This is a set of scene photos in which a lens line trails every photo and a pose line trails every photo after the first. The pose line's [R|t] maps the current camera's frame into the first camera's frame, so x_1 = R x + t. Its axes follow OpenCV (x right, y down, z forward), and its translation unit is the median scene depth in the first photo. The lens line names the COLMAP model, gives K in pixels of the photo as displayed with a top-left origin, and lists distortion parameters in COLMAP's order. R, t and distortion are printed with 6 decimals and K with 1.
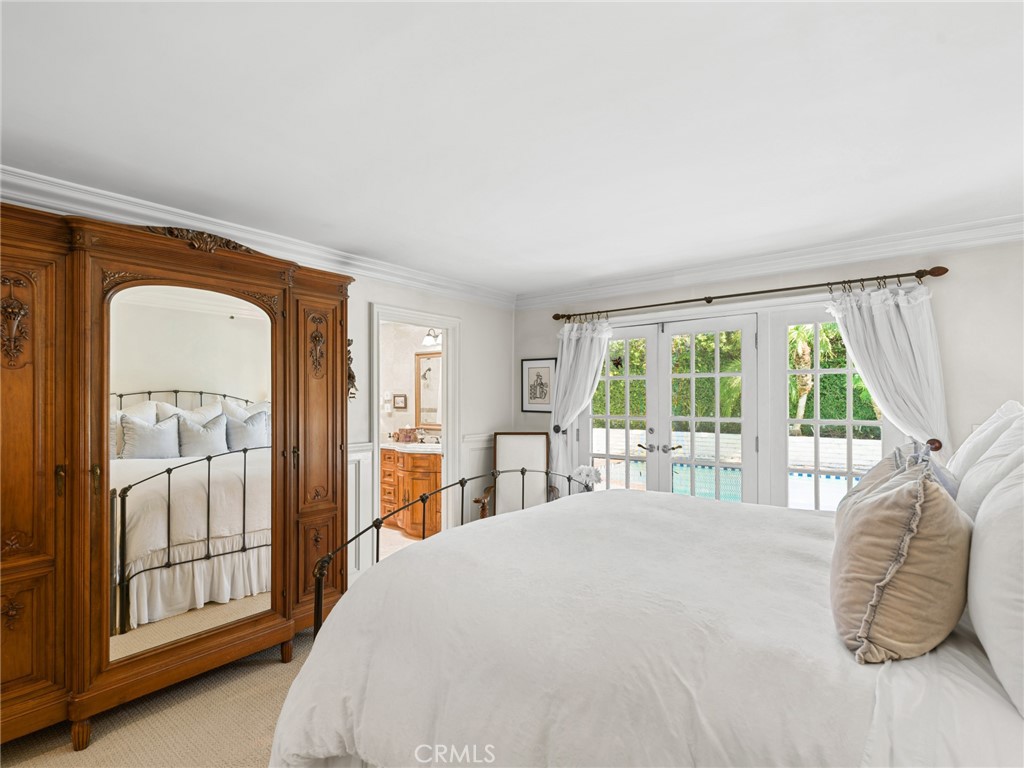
lens RADIAL K [[501.7, 0, 512.9], [0, 501.7, 392.5], [0, 0, 1]] dist [-0.001282, 0.000981]
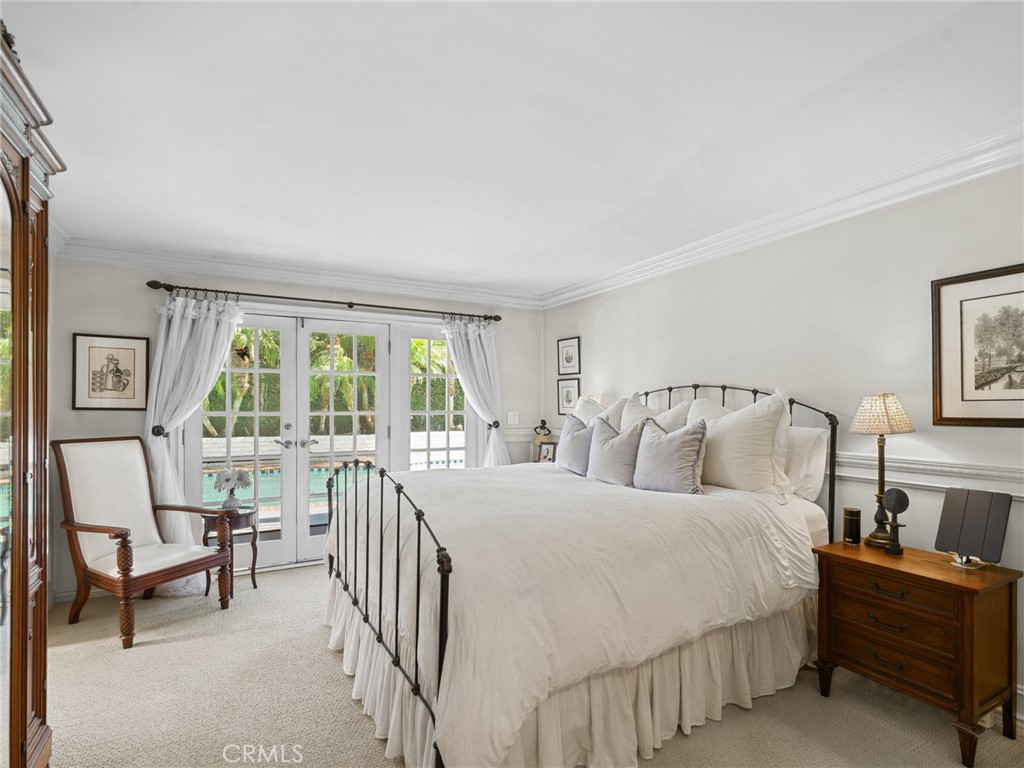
lens RADIAL K [[501.7, 0, 514.3], [0, 501.7, 401.0], [0, 0, 1]] dist [-0.001282, 0.000981]
pose [[0.385913, 0.008019, 0.922500, -0.487788], [-0.014806, 0.999887, -0.002498, 0.024825], [-0.922416, -0.012694, 0.385988, 0.235920]]
